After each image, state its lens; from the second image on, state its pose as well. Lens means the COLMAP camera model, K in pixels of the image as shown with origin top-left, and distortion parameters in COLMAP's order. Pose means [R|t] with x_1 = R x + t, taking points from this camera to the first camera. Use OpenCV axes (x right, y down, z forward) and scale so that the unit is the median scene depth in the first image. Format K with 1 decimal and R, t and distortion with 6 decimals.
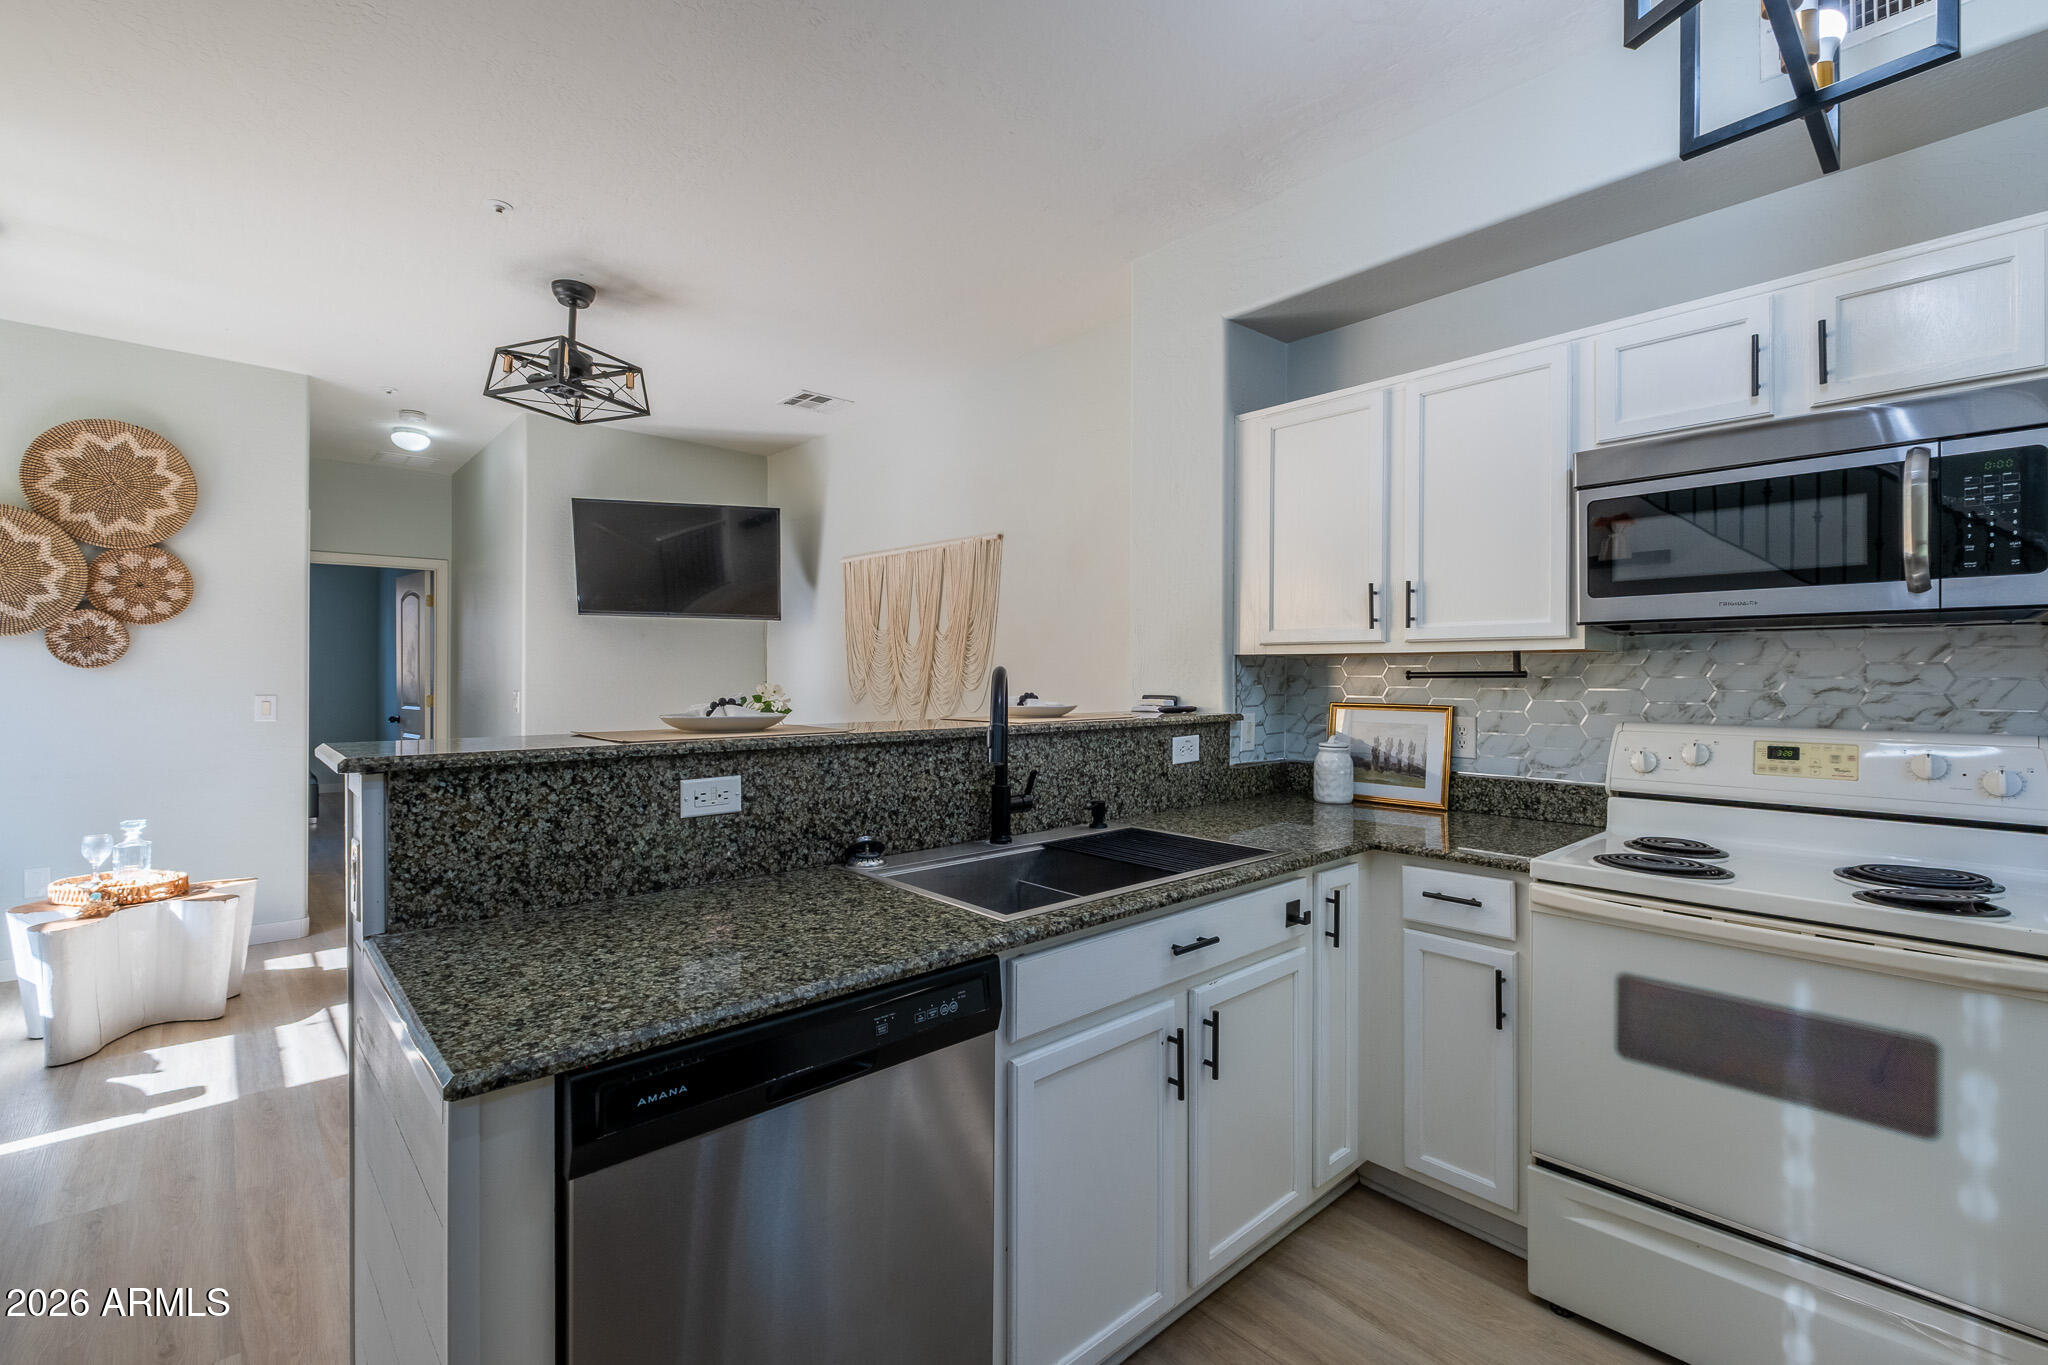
lens RADIAL K [[856.9, 0, 948.7], [0, 856.9, 686.0], [0, 0, 1]] dist [0.002915, -0.000254]
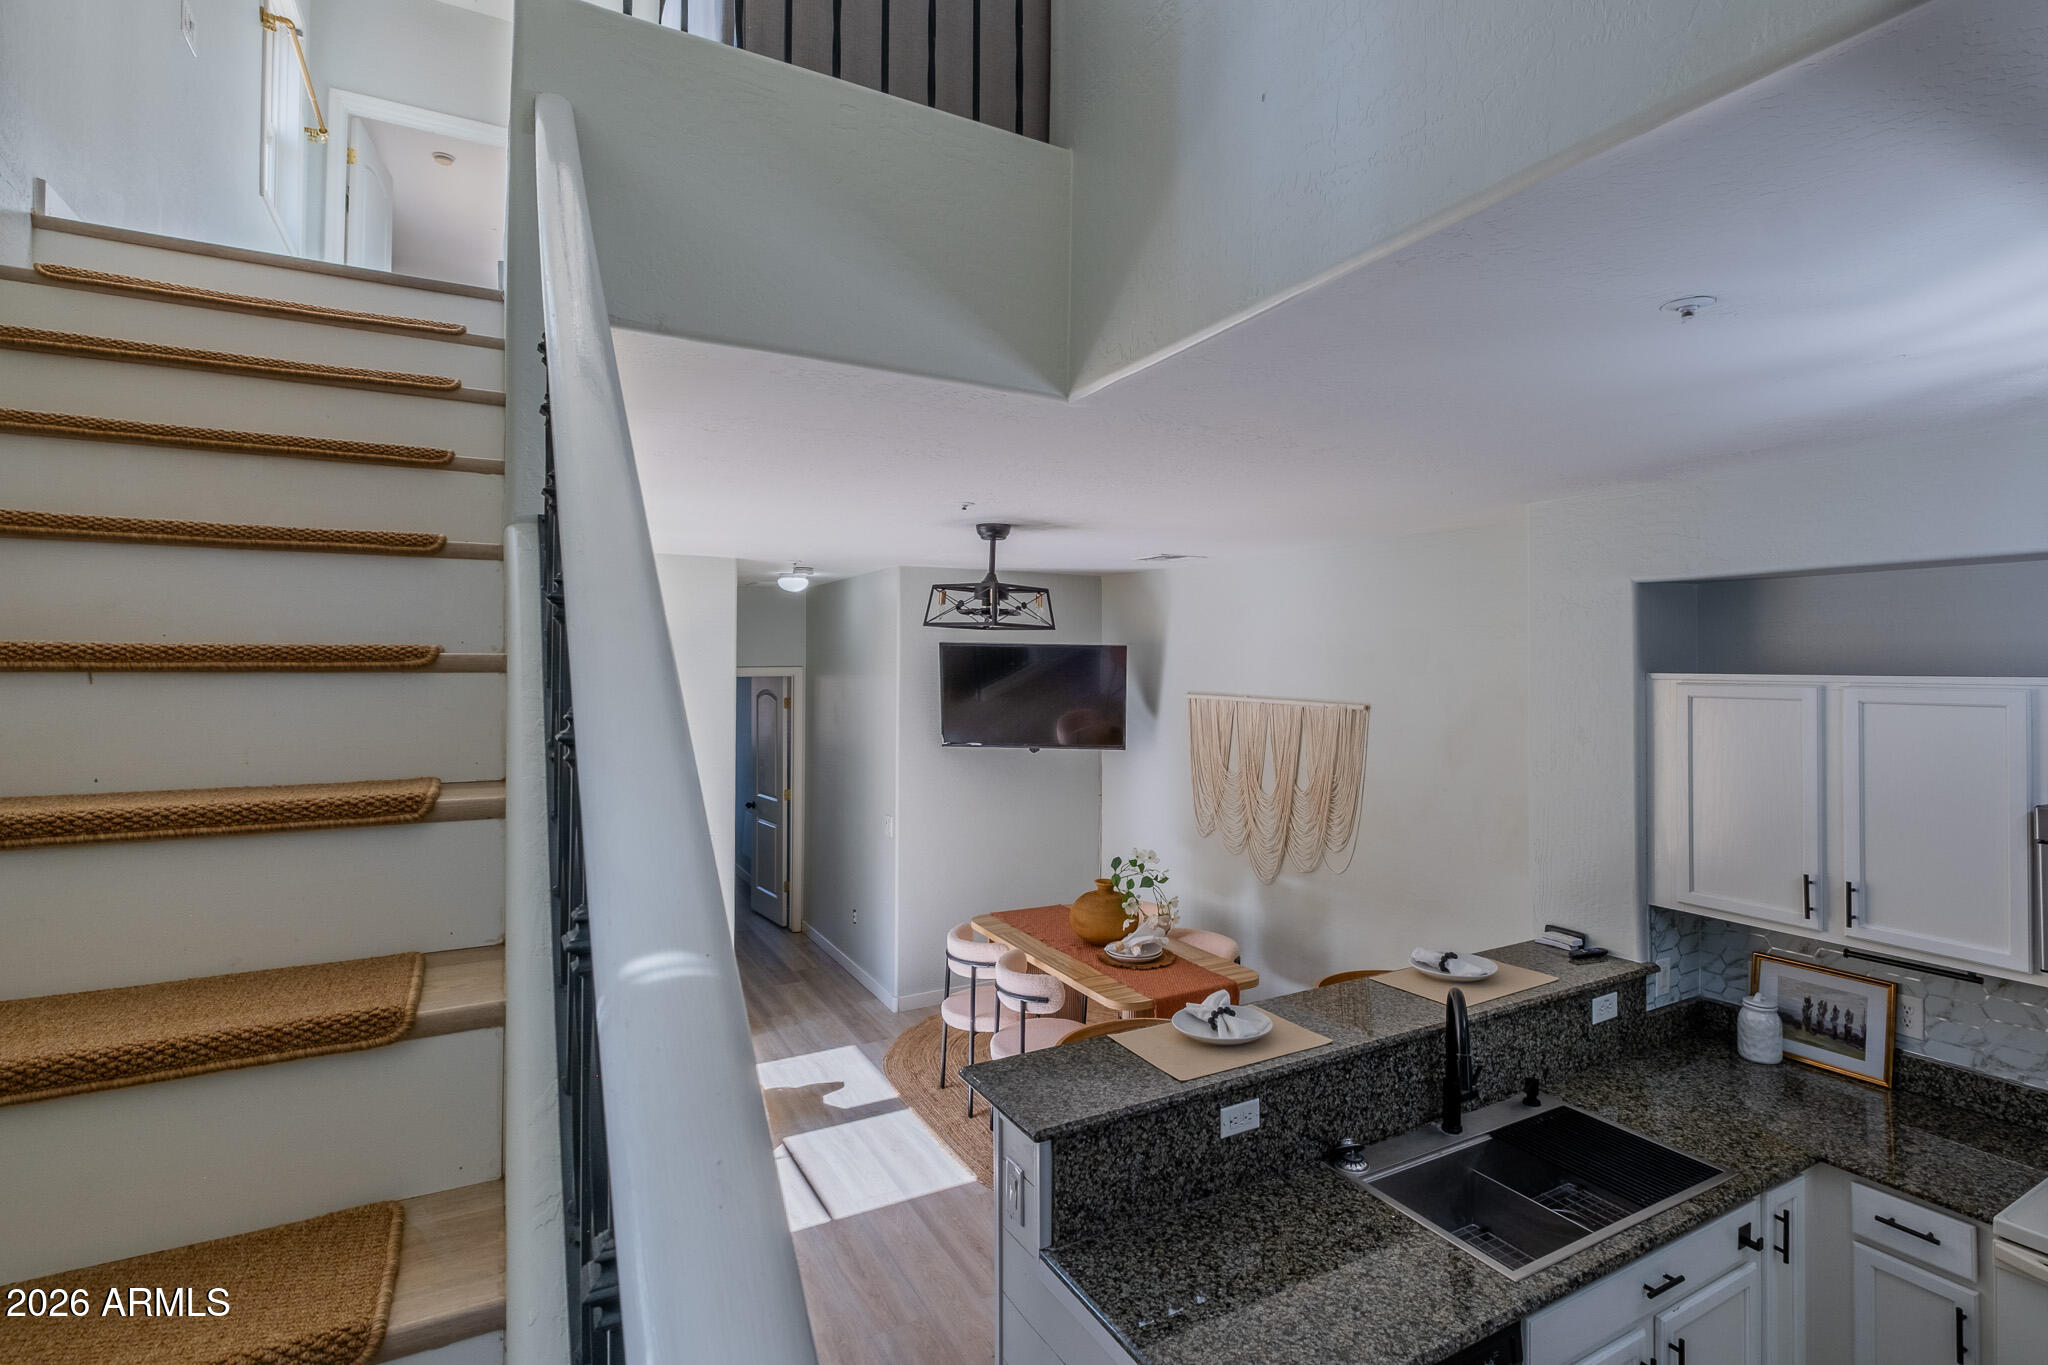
lens RADIAL K [[925.3, 0, 1023.7], [0, 925.3, 672.6], [0, 0, 1]] dist [-0.000844, -0.002768]
pose [[0.980034, -0.004624, -0.198779, -0.218340], [0.001272, 0.999855, -0.016990, -0.354773], [0.198828, 0.016398, 0.979897, -0.295786]]
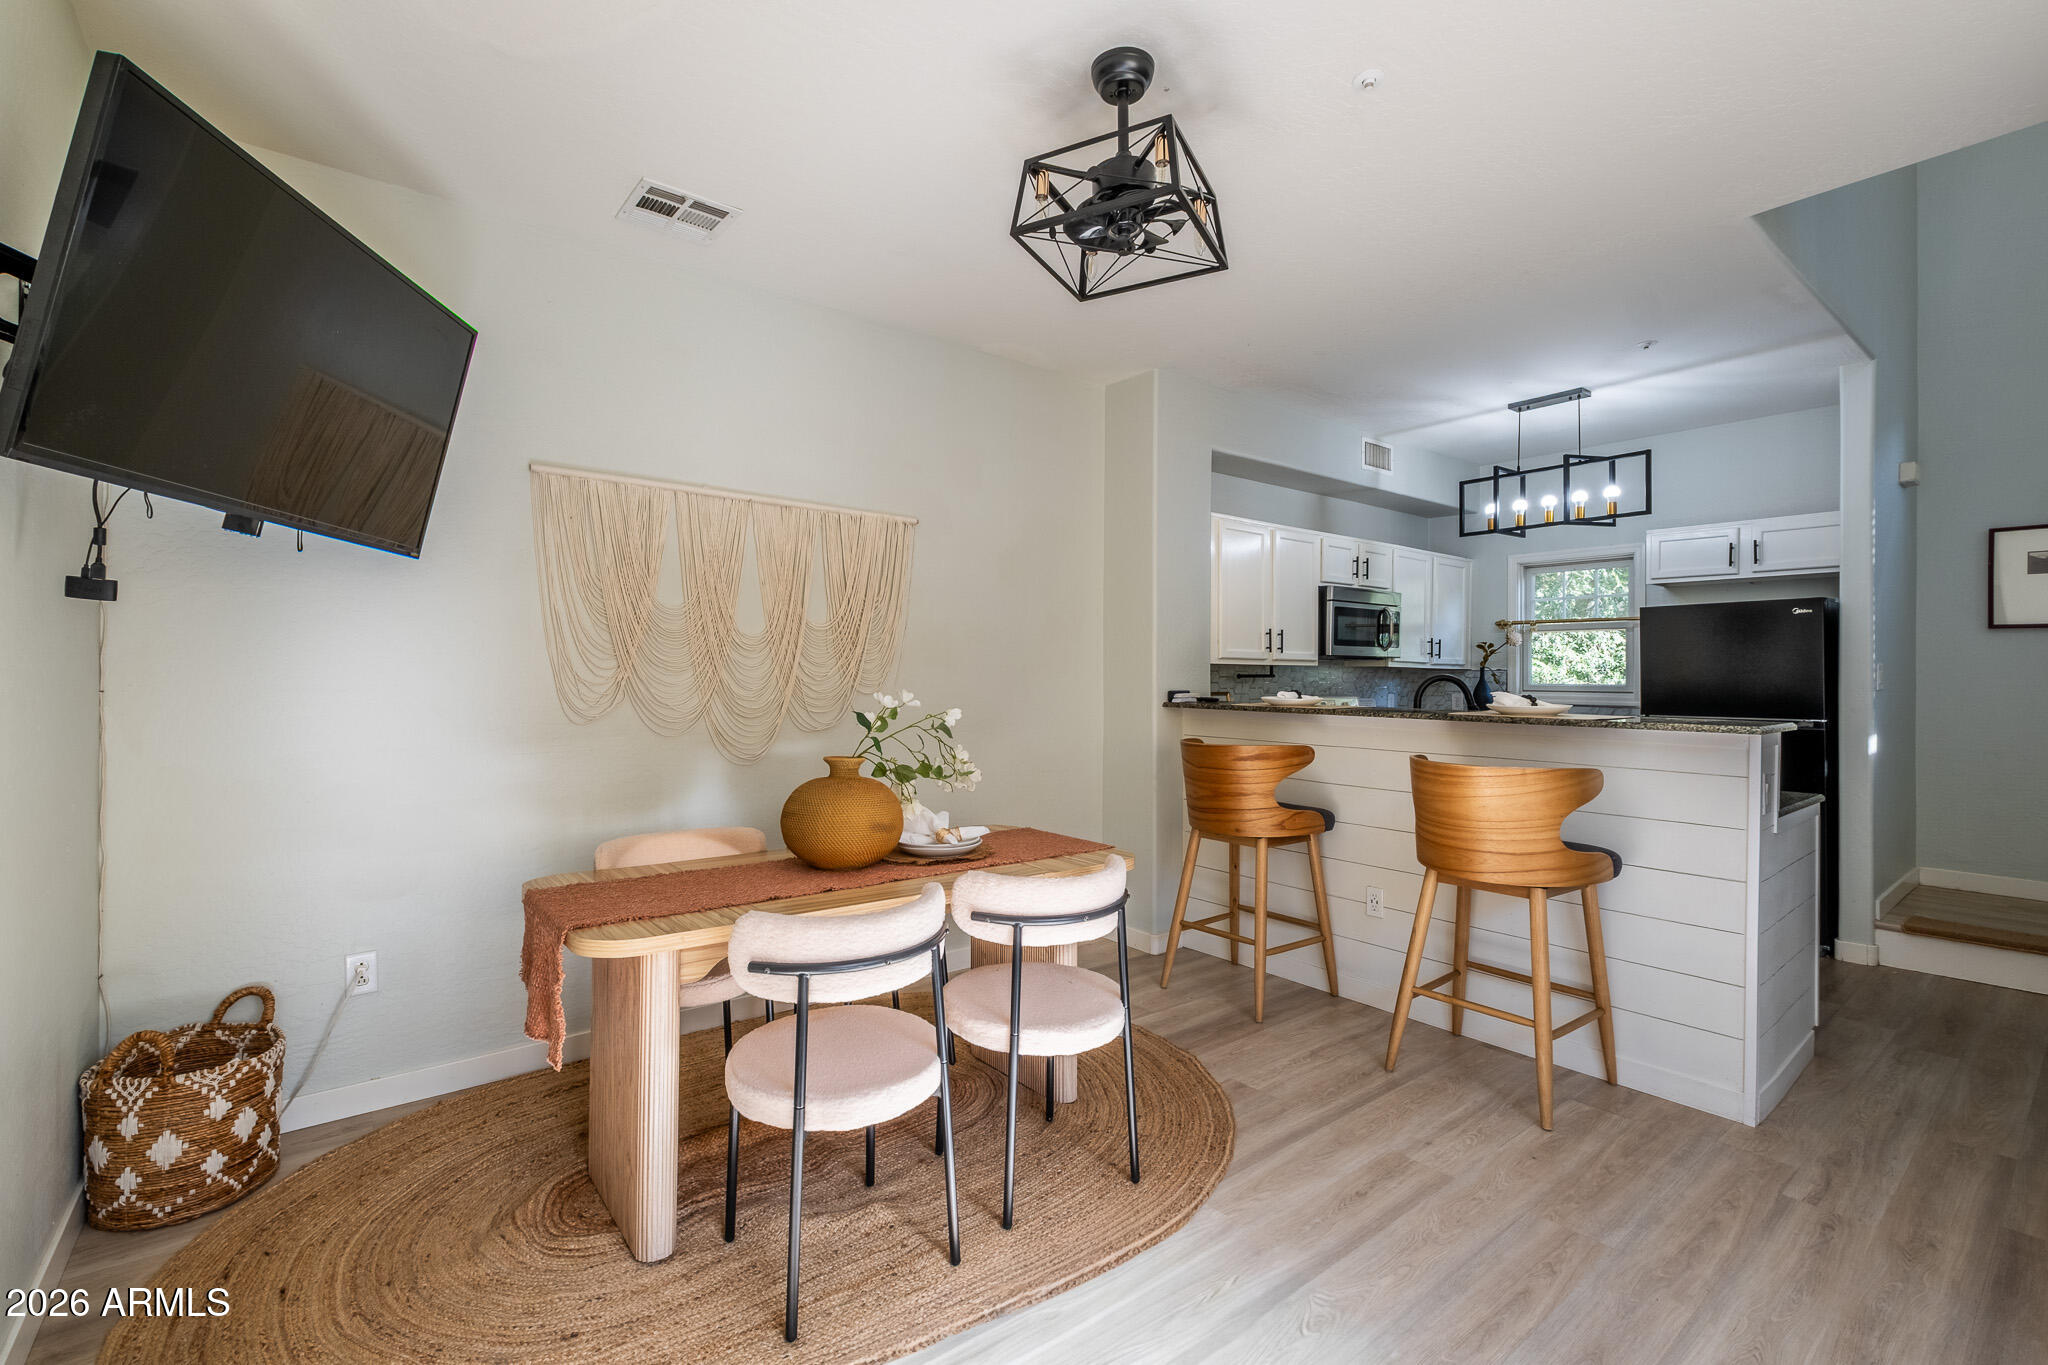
lens RADIAL K [[925.3, 0, 1023.7], [0, 925.3, 672.6], [0, 0, 1]] dist [-0.000844, -0.002768]
pose [[0.027269, 0.001489, 0.999627, -1.644657], [0.005766, 0.999982, -0.001647, -0.021211], [-0.999611, 0.005808, 0.027260, 1.537899]]
